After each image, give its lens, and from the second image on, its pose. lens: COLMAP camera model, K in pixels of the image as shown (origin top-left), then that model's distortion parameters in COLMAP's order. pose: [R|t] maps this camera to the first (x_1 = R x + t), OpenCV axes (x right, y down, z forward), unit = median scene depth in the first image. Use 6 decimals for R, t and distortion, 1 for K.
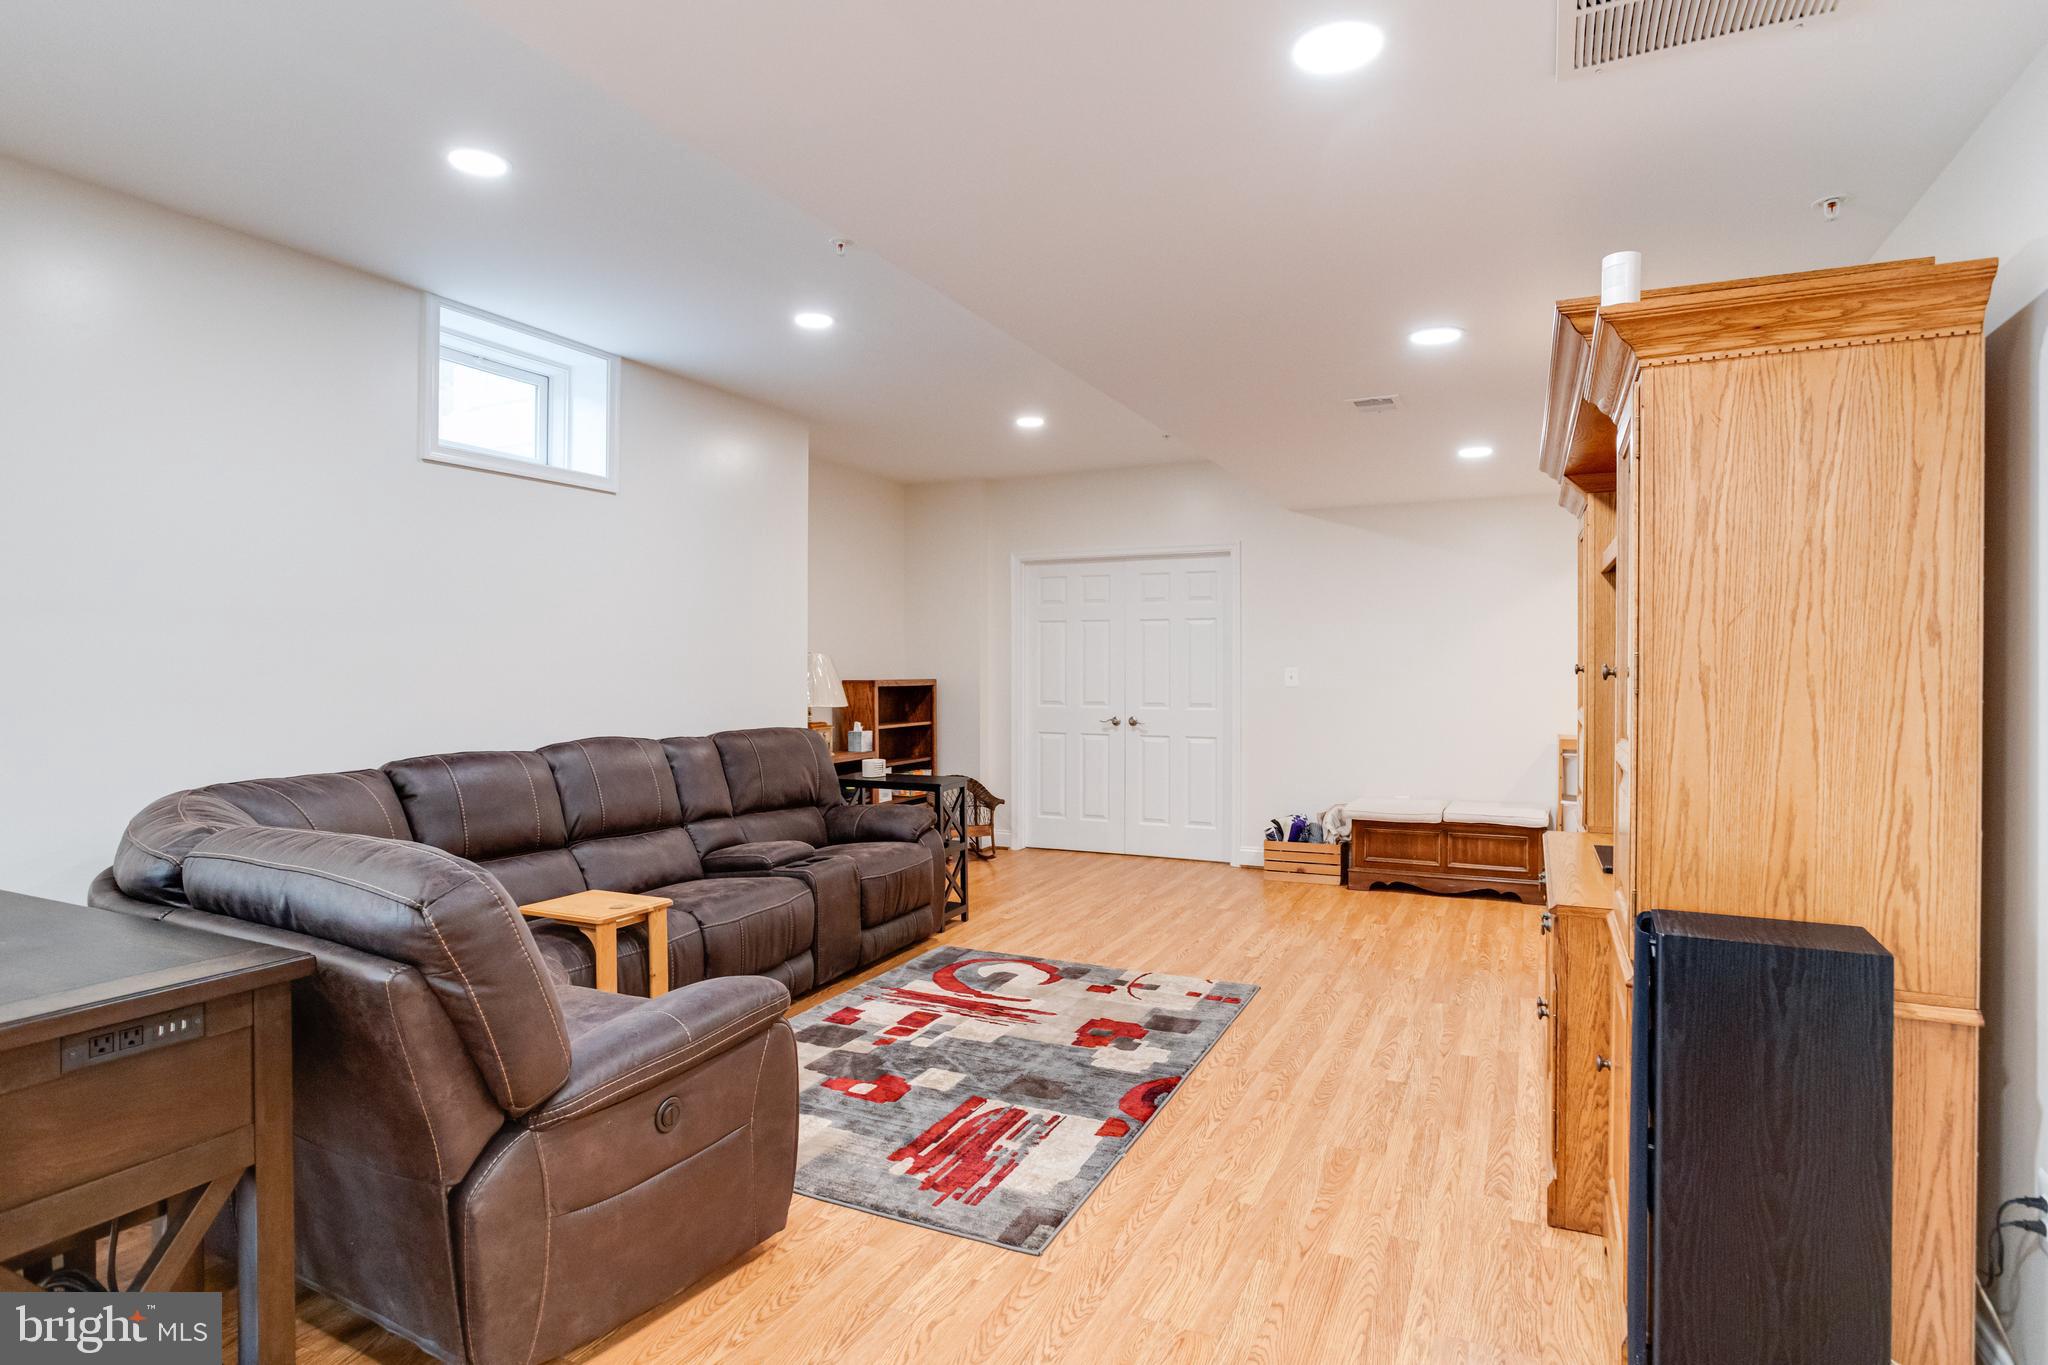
lens RADIAL K [[1077.1, 0, 1025.2], [0, 1077.1, 670.2], [0, 0, 1]] dist [-0.031562, 0.013725]
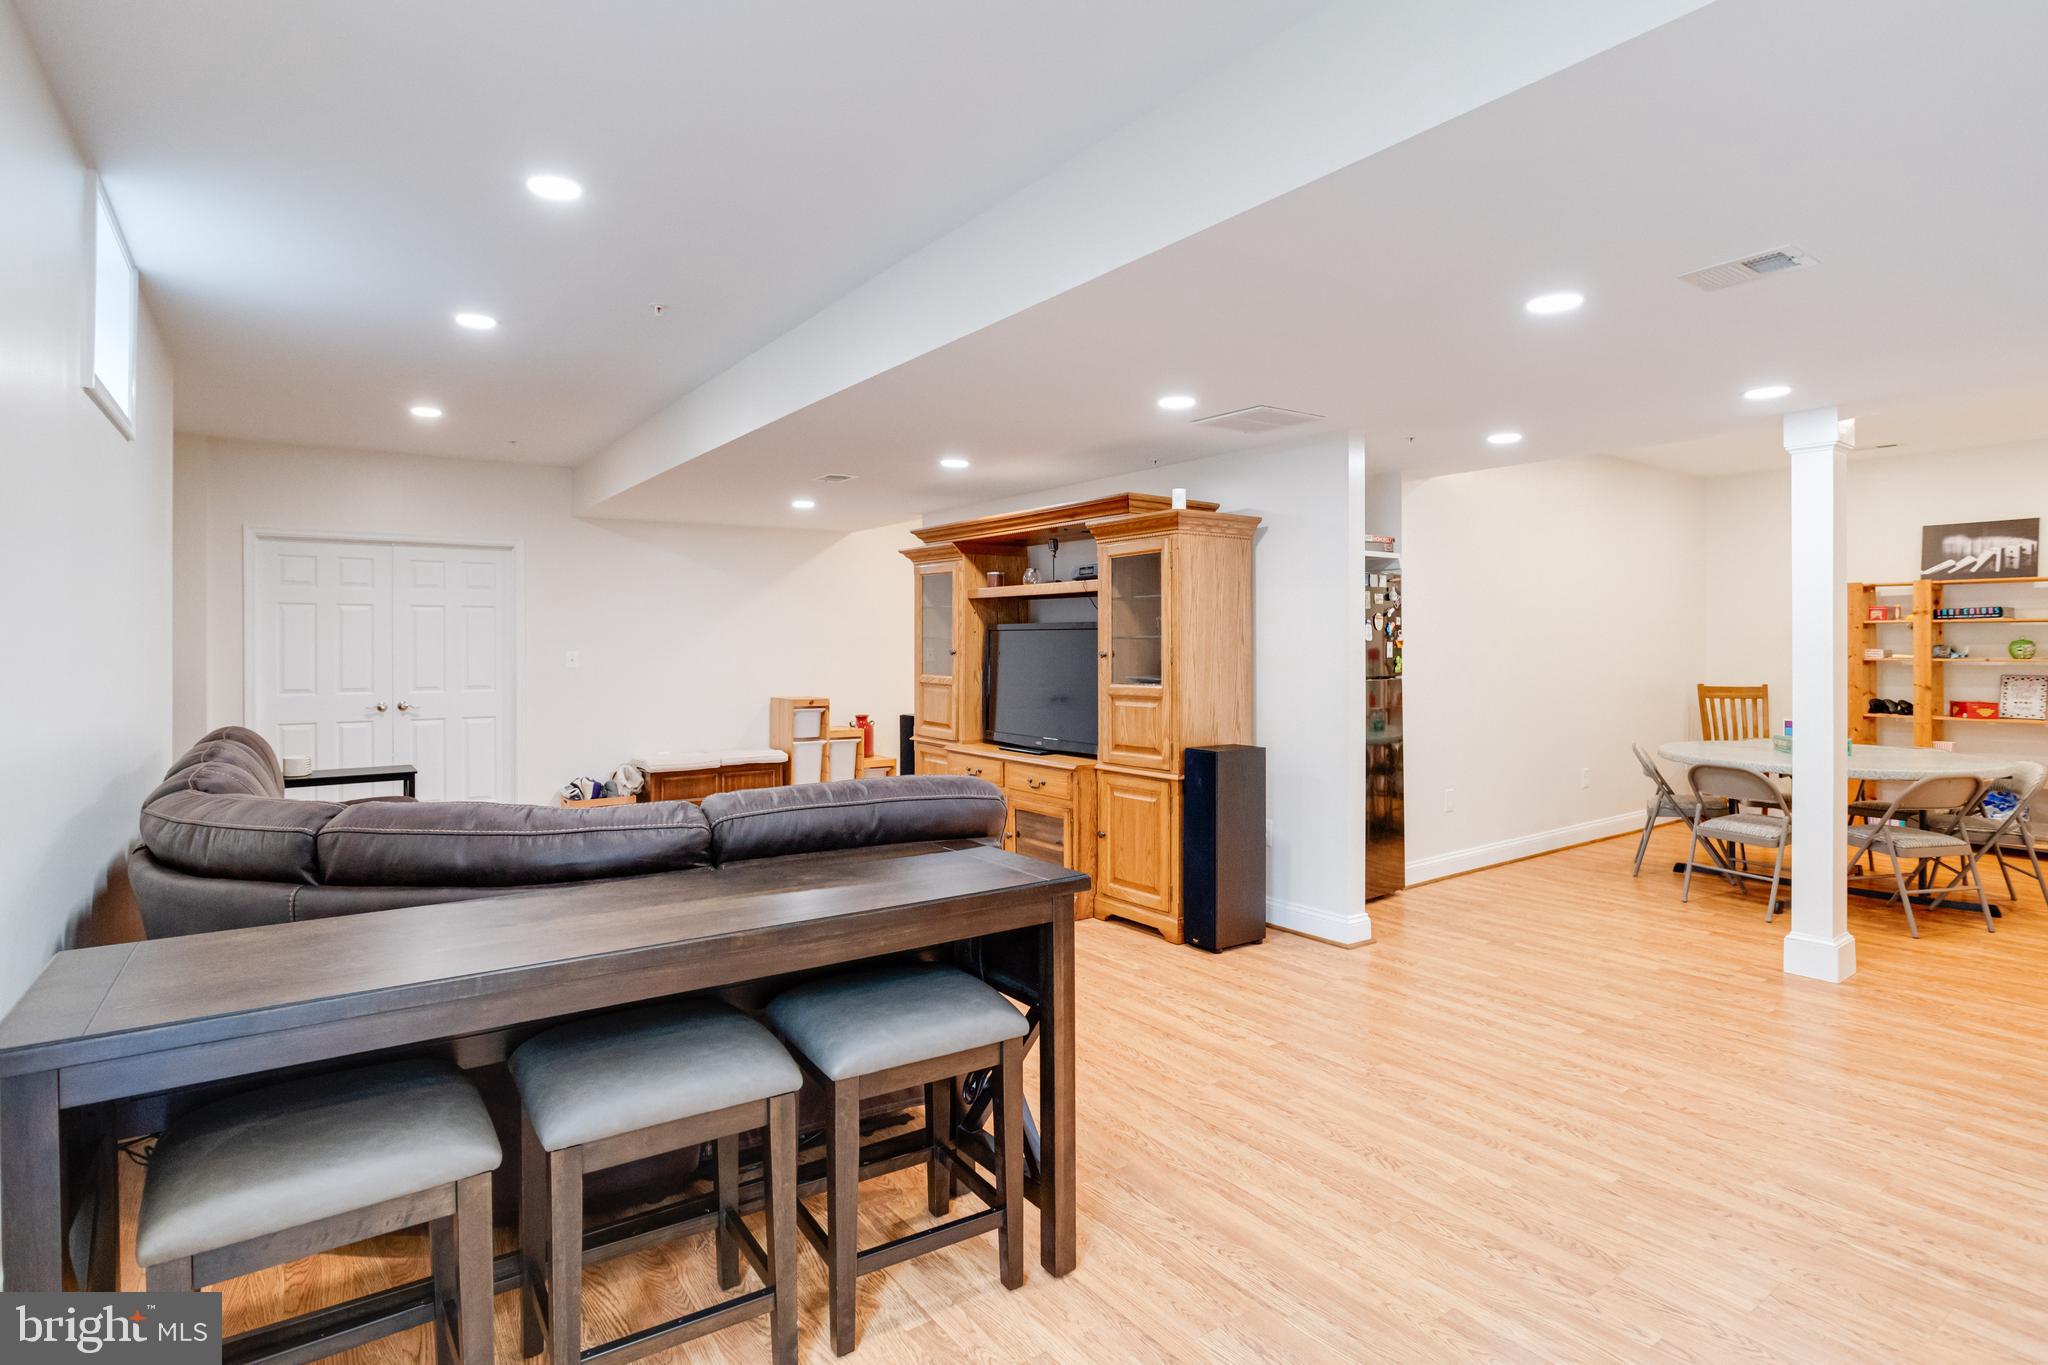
lens RADIAL K [[1027.7, 0, 1012.6], [0, 1027.7, 640.1], [0, 0, 1]] dist [-0.032579, 0.011385]
pose [[0.489627, 0.002780, 0.871928, -0.806082], [0.005749, 0.999963, -0.006416, -0.008671], [-0.871913, 0.008154, 0.489593, 0.070476]]
